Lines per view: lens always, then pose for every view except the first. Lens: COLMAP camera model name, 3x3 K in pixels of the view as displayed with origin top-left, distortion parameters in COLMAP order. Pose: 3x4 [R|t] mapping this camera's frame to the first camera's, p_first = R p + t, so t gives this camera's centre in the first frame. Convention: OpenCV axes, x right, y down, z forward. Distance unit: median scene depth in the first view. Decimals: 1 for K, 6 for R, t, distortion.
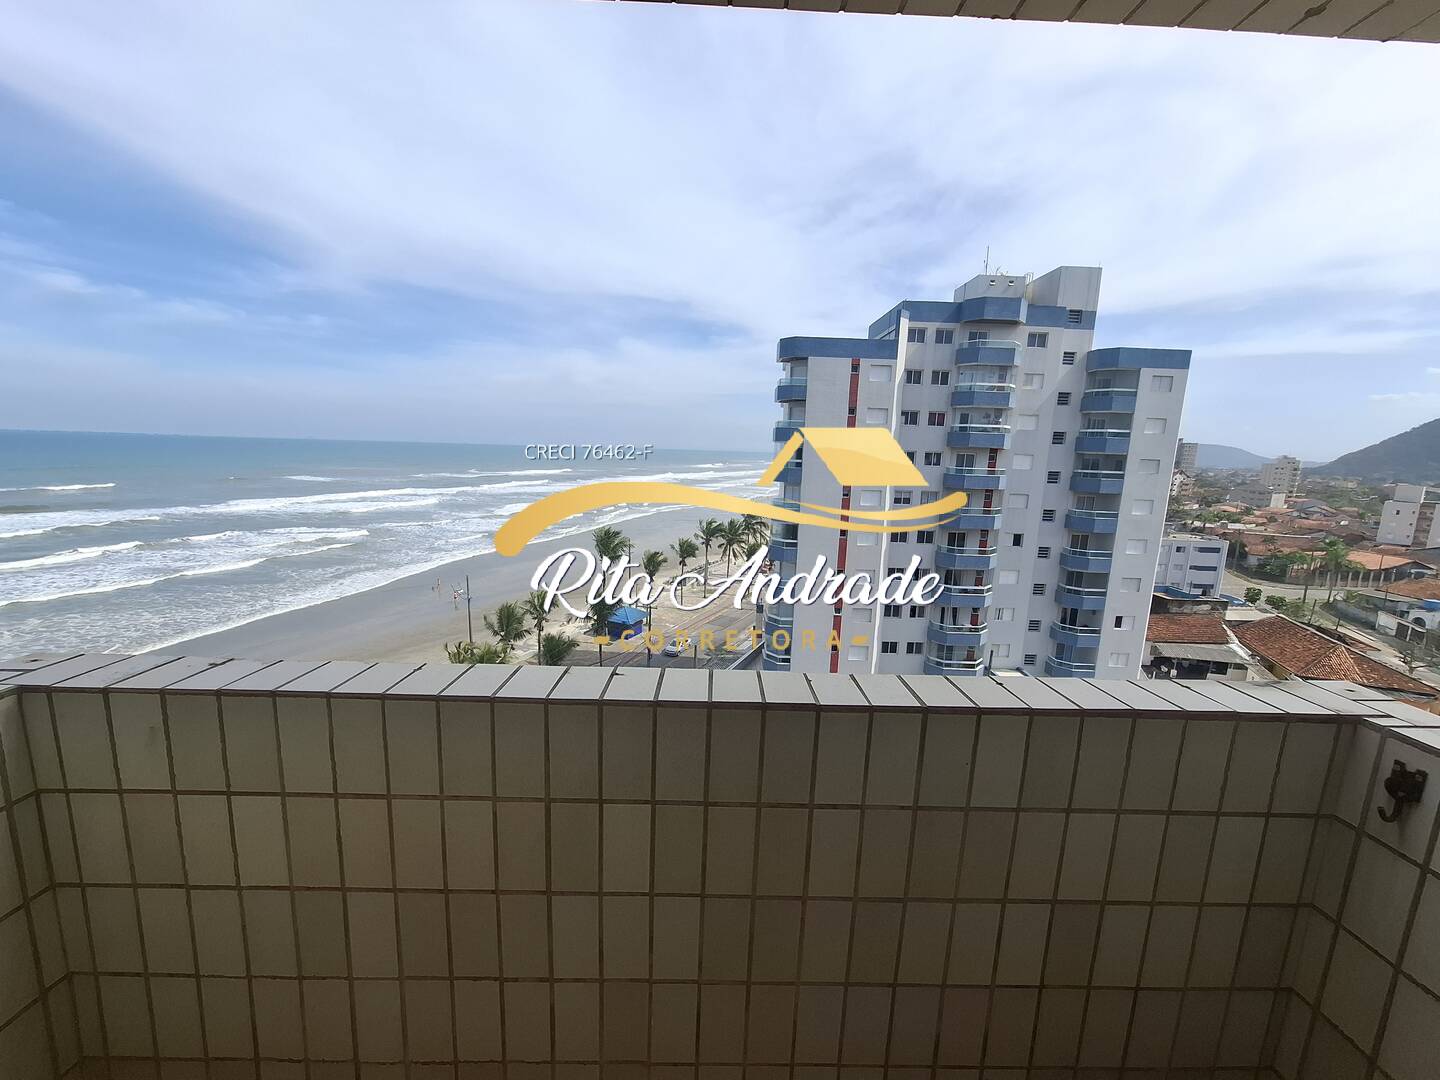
lens RADIAL K [[568.1, 0, 717.7], [0, 568.1, 541.4], [0, 0, 1]] dist [-0.004815, 0.001272]
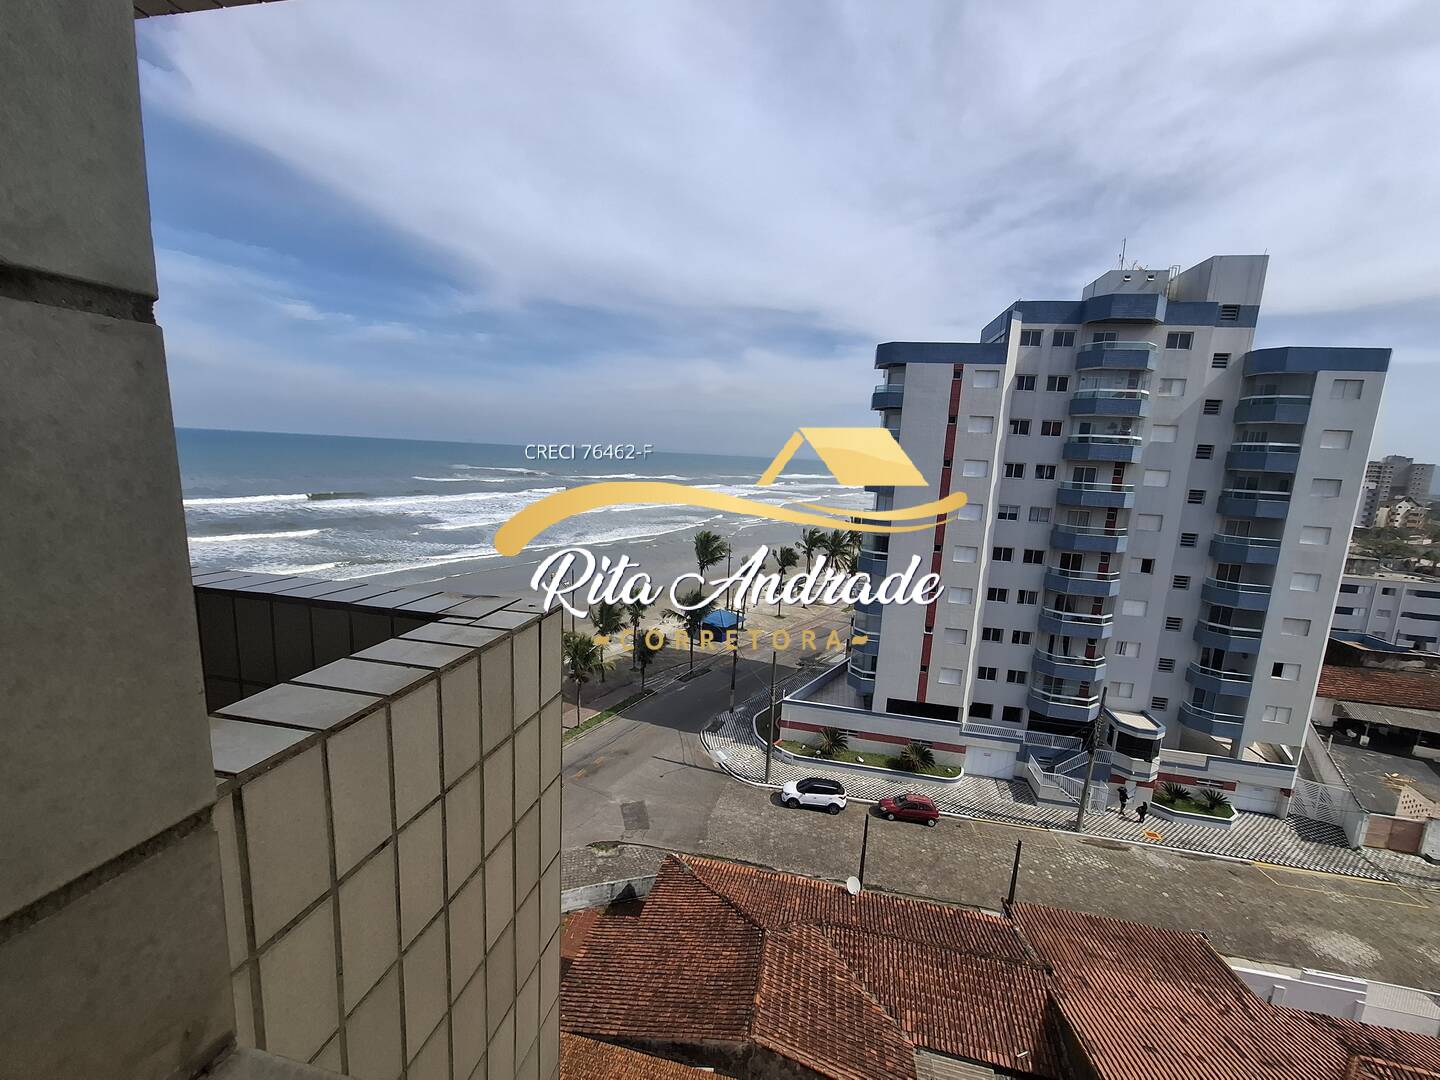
lens RADIAL K [[568.1, 0, 722.6], [0, 568.1, 536.2], [0, 0, 1]] dist [-0.004815, 0.001272]
pose [[0.978772, 0.049668, -0.198845, 0.054475], [-0.054587, 0.998322, -0.019329, 0.004517], [0.197551, 0.029773, 0.979840, 0.003427]]
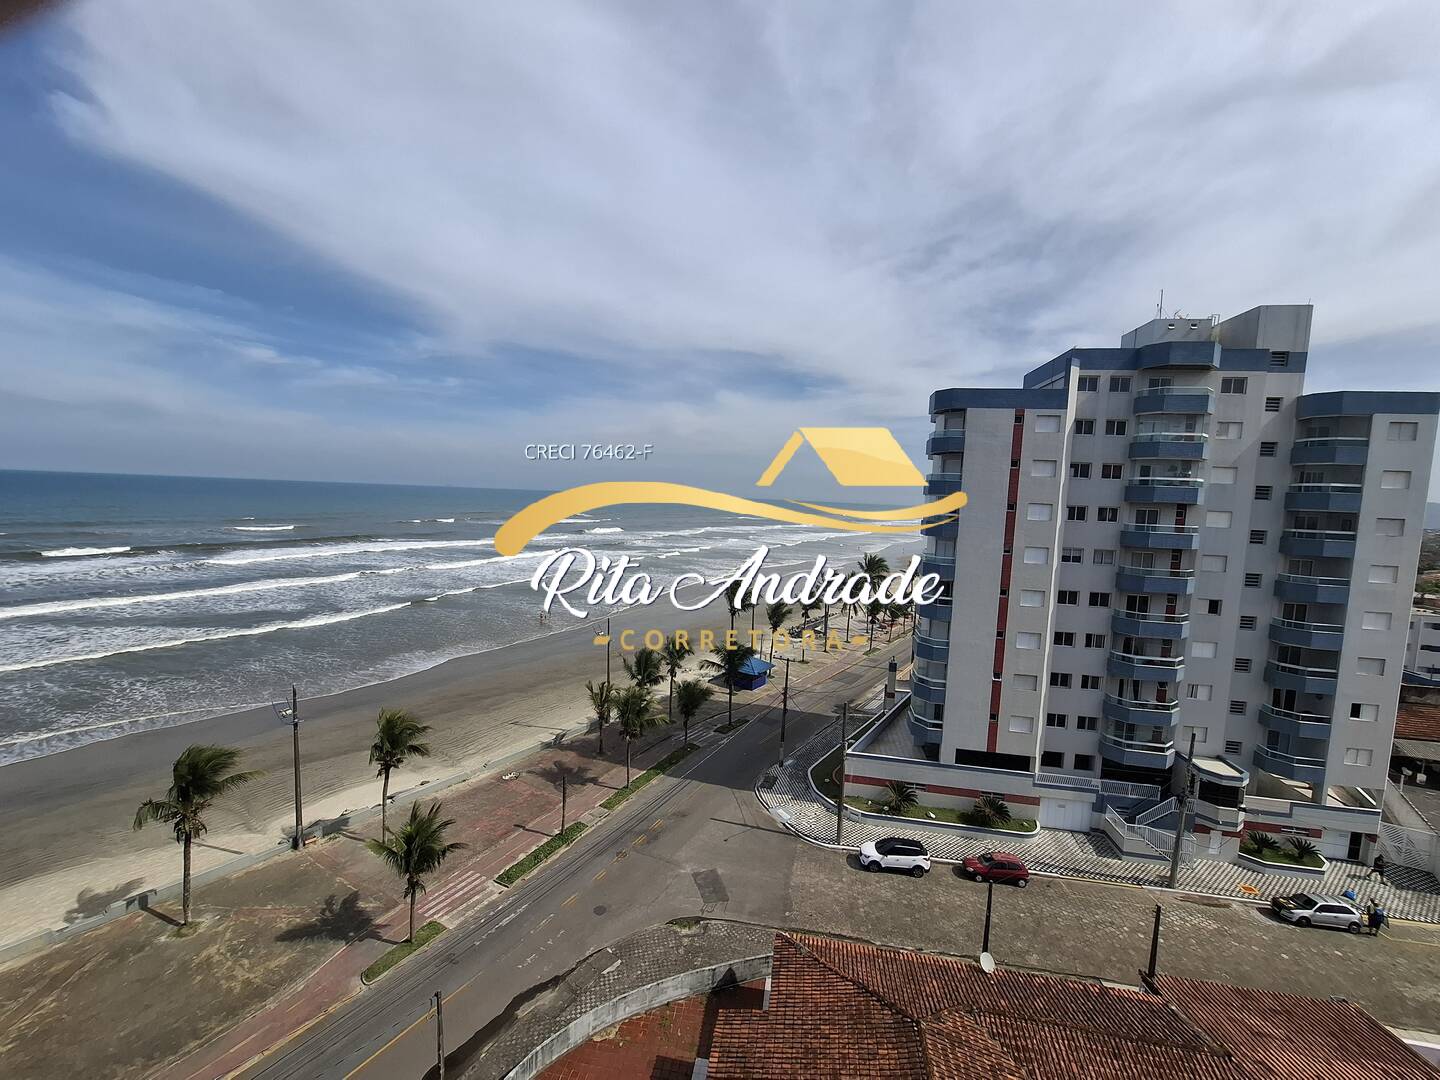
lens RADIAL K [[568.1, 0, 712.0], [0, 568.1, 536.5], [0, 0, 1]] dist [-0.004815, 0.001272]
pose [[0.985187, 0.022025, -0.170063, -0.091215], [-0.037648, 0.995302, -0.089194, -0.003538], [0.167299, 0.094276, 0.981388, -0.002267]]
